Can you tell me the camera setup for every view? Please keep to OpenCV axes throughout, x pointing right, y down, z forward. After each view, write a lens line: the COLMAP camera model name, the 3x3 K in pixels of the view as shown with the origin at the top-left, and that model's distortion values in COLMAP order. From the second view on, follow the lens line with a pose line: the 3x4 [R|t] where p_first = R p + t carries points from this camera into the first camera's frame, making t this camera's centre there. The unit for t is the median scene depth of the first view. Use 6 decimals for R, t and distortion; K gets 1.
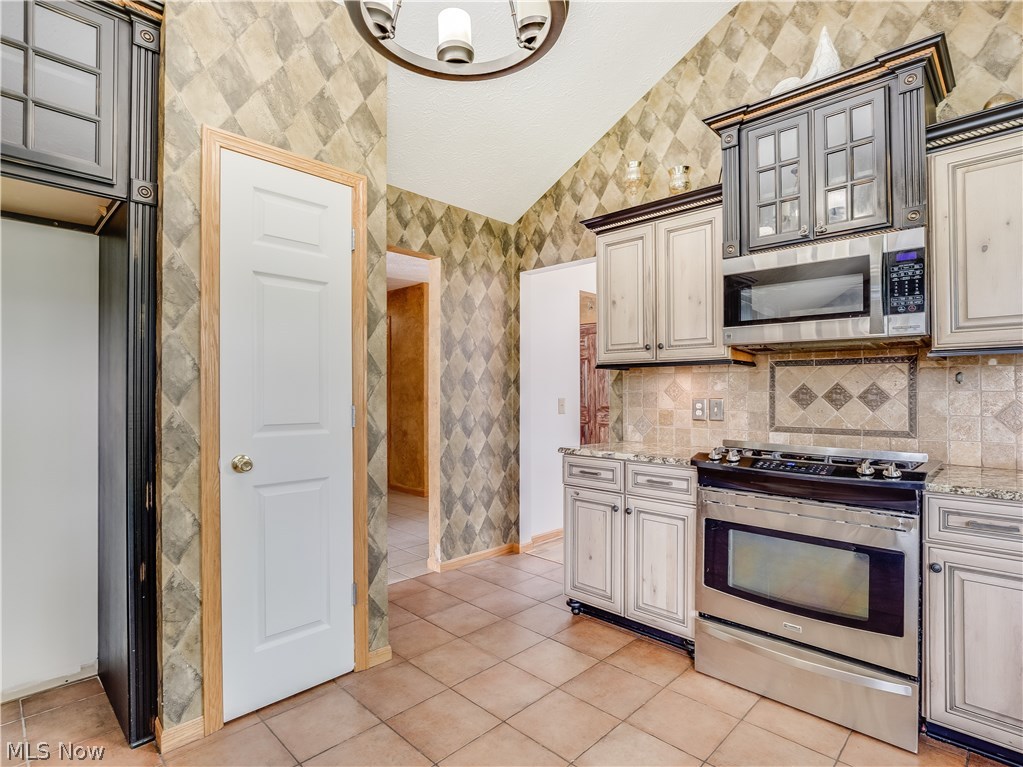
lens RADIAL K [[527.5, 0, 510.9], [0, 527.5, 387.1], [0, 0, 1]] dist [-0.022829, 0.000597]
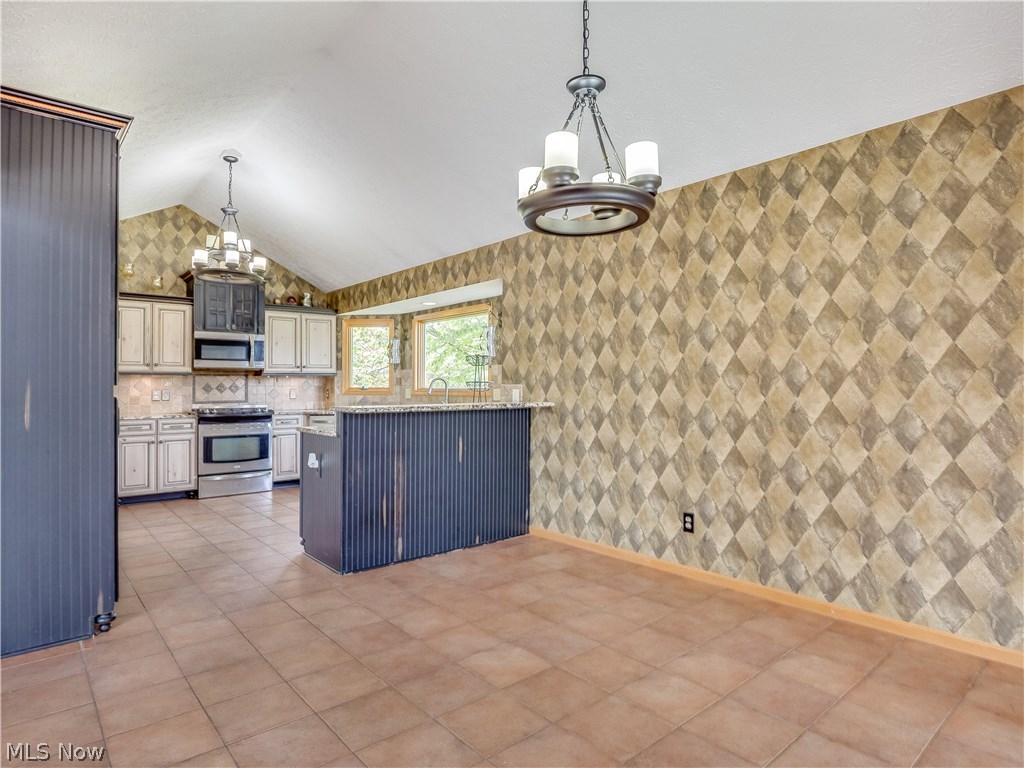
lens RADIAL K [[558.0, 0, 511.3], [0, 558.0, 382.6], [0, 0, 1]] dist [-0.023410, -0.000279]
pose [[0.093140, 0.000683, 0.995653, -1.952009], [-0.011545, 0.999933, 0.000394, -0.027084], [-0.995586, -0.011531, 0.093142, -0.660831]]
